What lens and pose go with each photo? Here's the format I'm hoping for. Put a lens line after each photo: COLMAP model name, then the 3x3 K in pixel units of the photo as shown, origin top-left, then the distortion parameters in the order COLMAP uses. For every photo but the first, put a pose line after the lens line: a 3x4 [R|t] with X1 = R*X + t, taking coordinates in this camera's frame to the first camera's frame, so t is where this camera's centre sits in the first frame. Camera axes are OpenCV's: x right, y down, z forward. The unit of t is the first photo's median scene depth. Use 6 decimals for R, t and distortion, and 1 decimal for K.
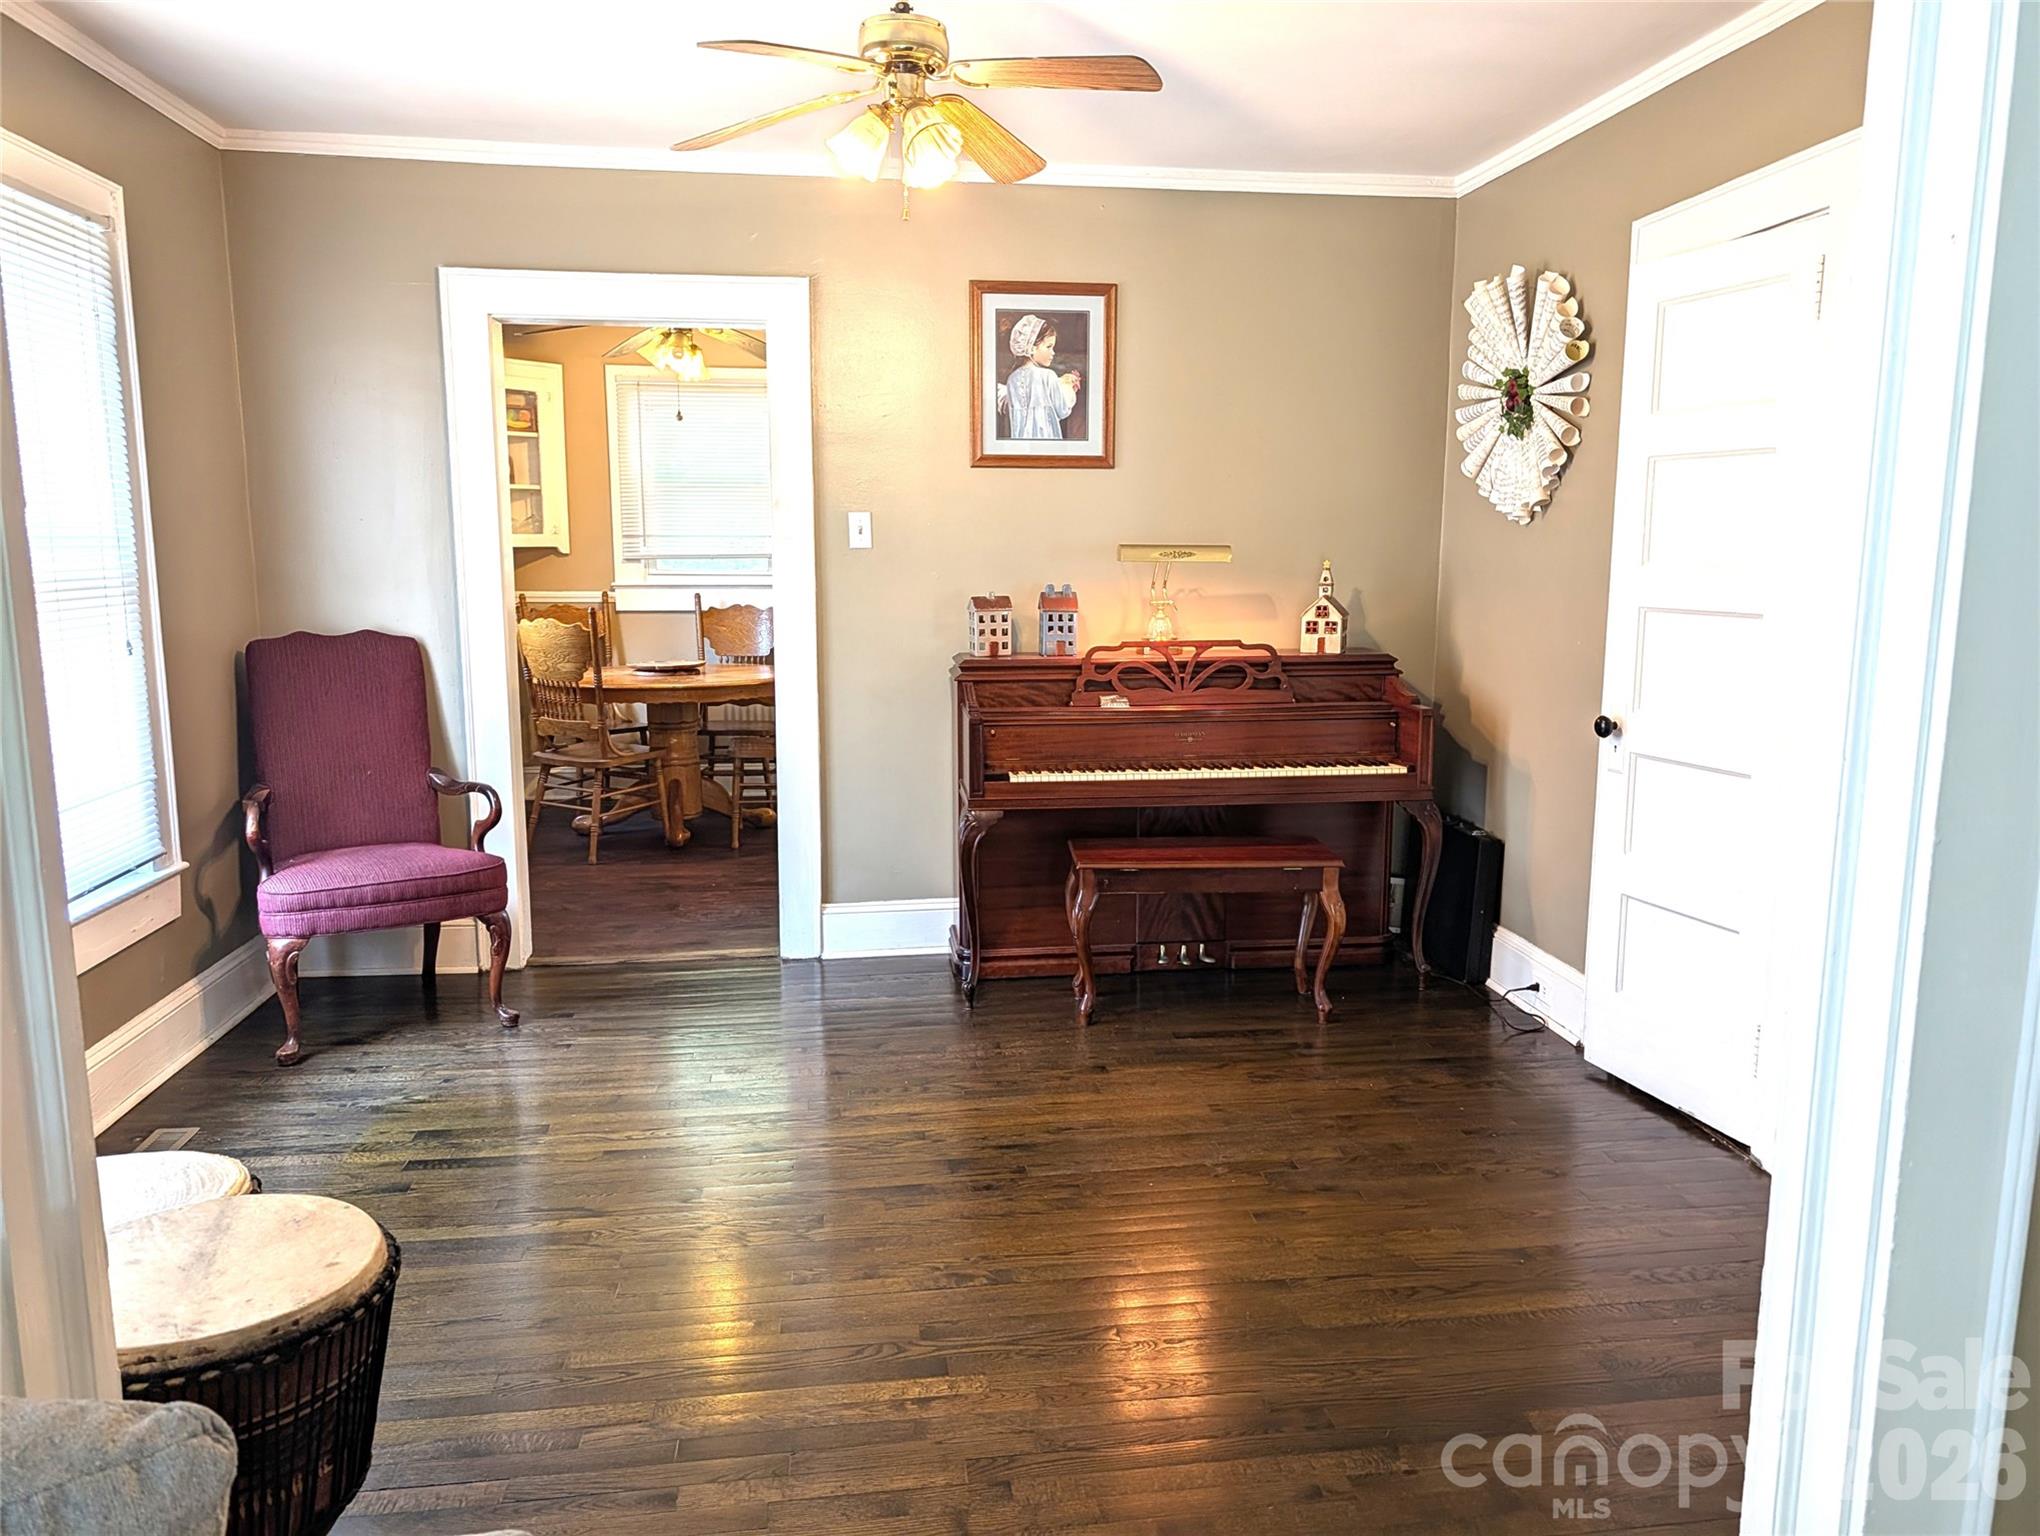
lens RADIAL K [[1468.6, 0, 1054.5], [0, 1468.6, 775.9], [0, 0, 1]] dist [0.006221, -0.010345]
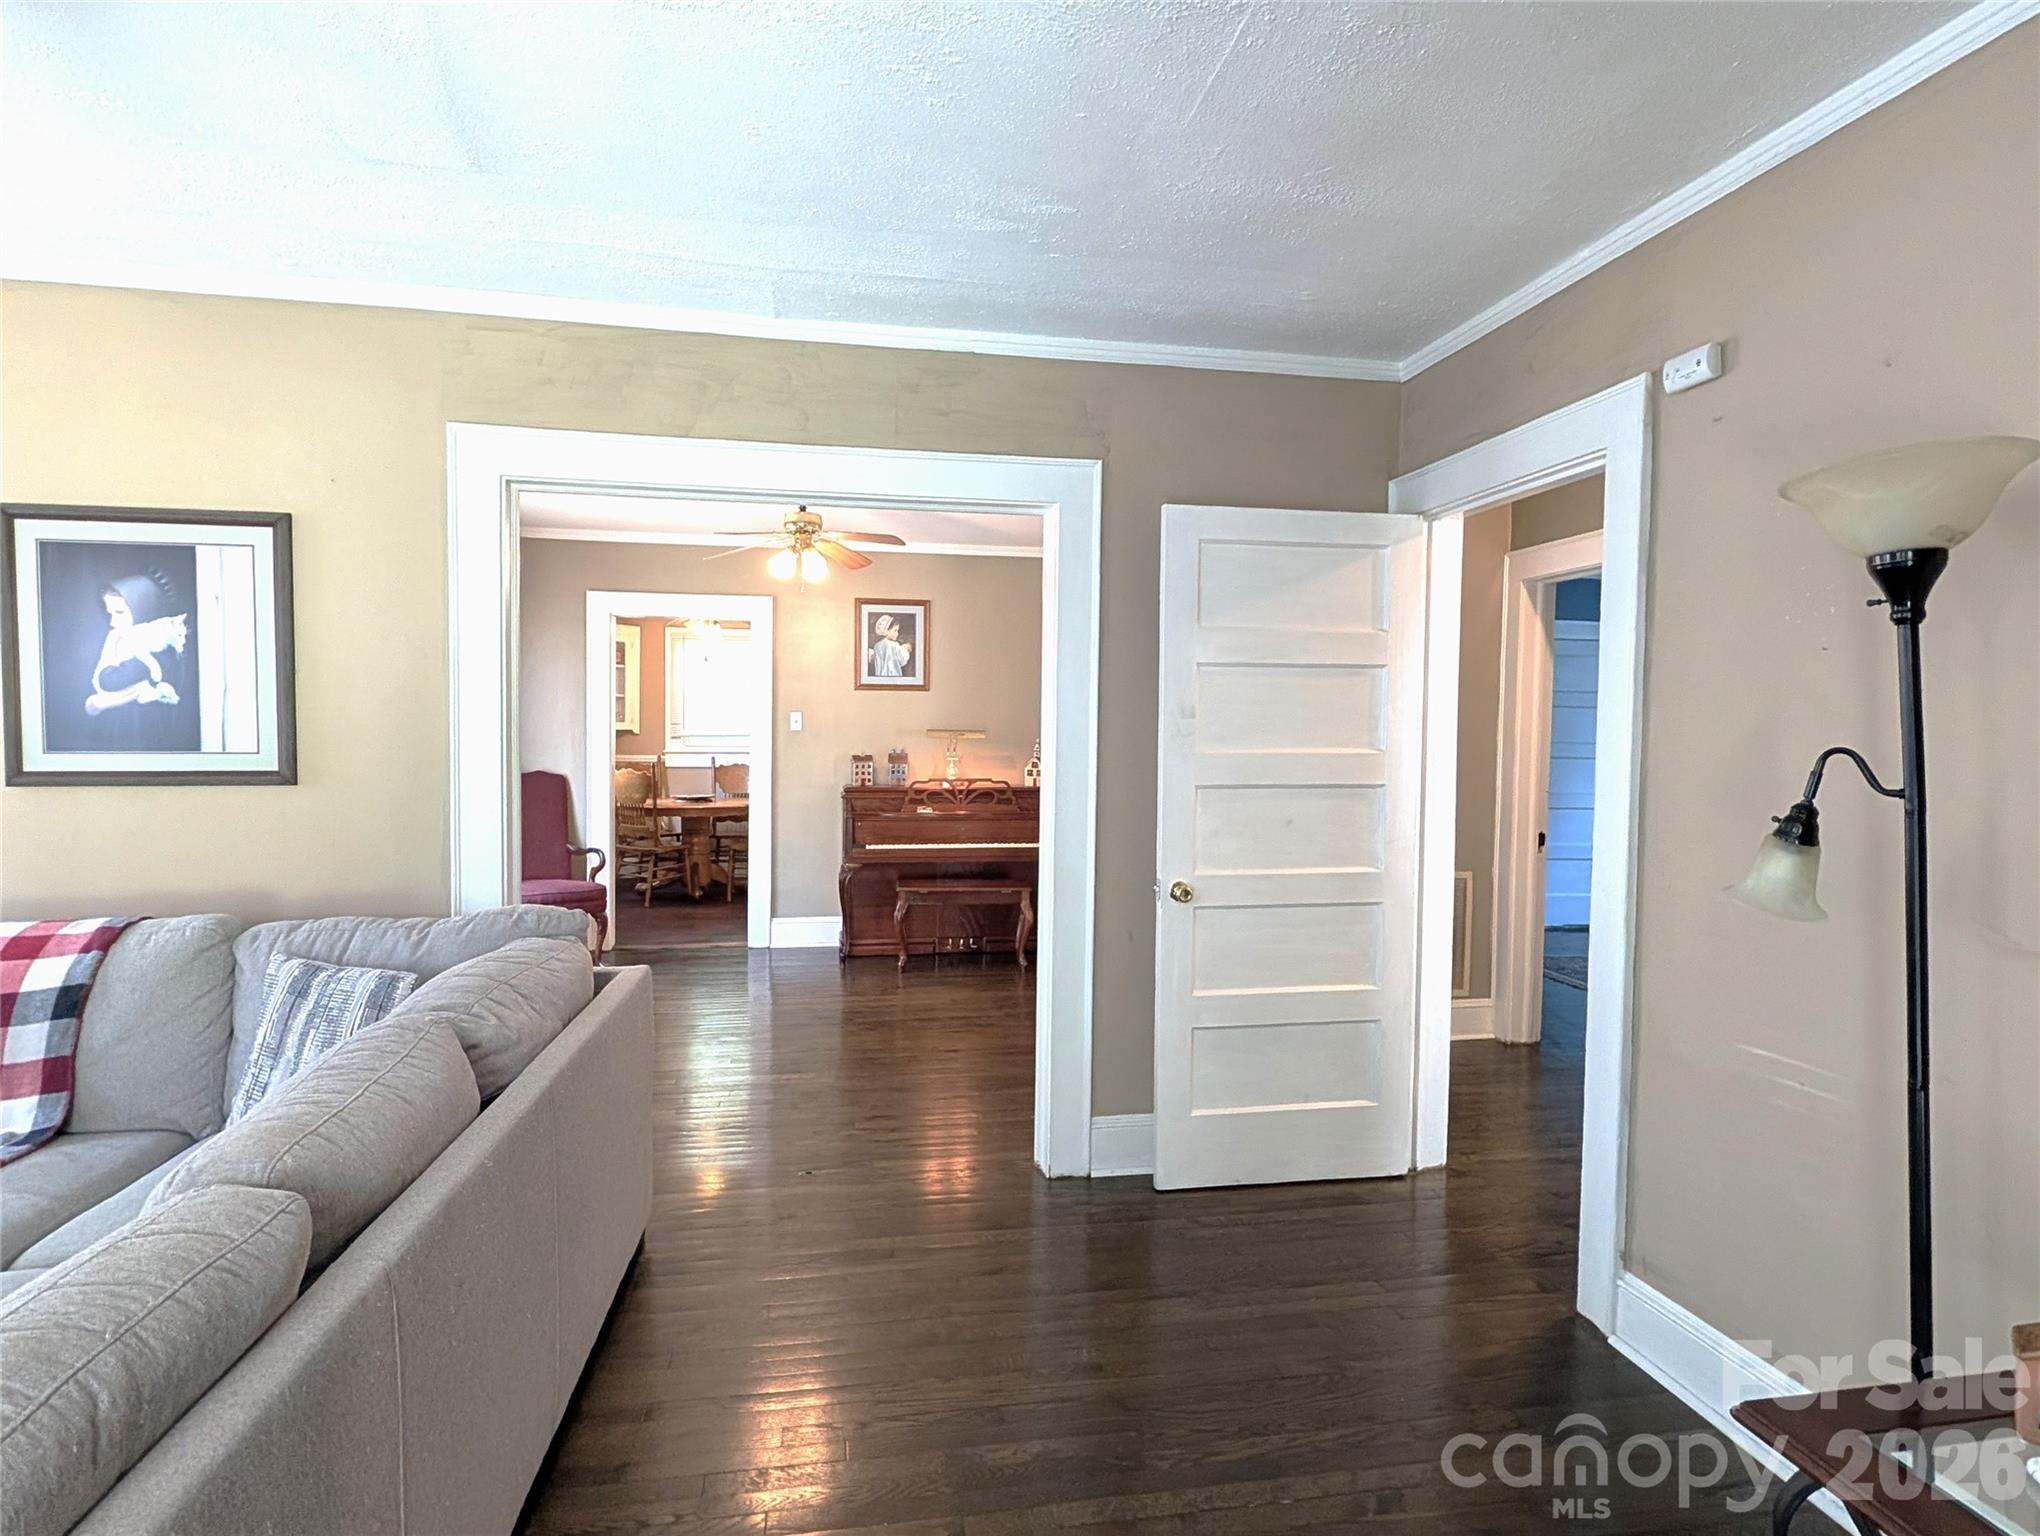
lens RADIAL K [[1080.4, 0, 1016.1], [0, 1080.4, 756.2], [0, 0, 1]] dist [0.000180, -0.002635]
pose [[0.999493, 0.006023, 0.031257, 0.114181], [-0.001773, 0.990945, -0.134256, 0.069745], [-0.031783, 0.134132, 0.990454, -0.420532]]
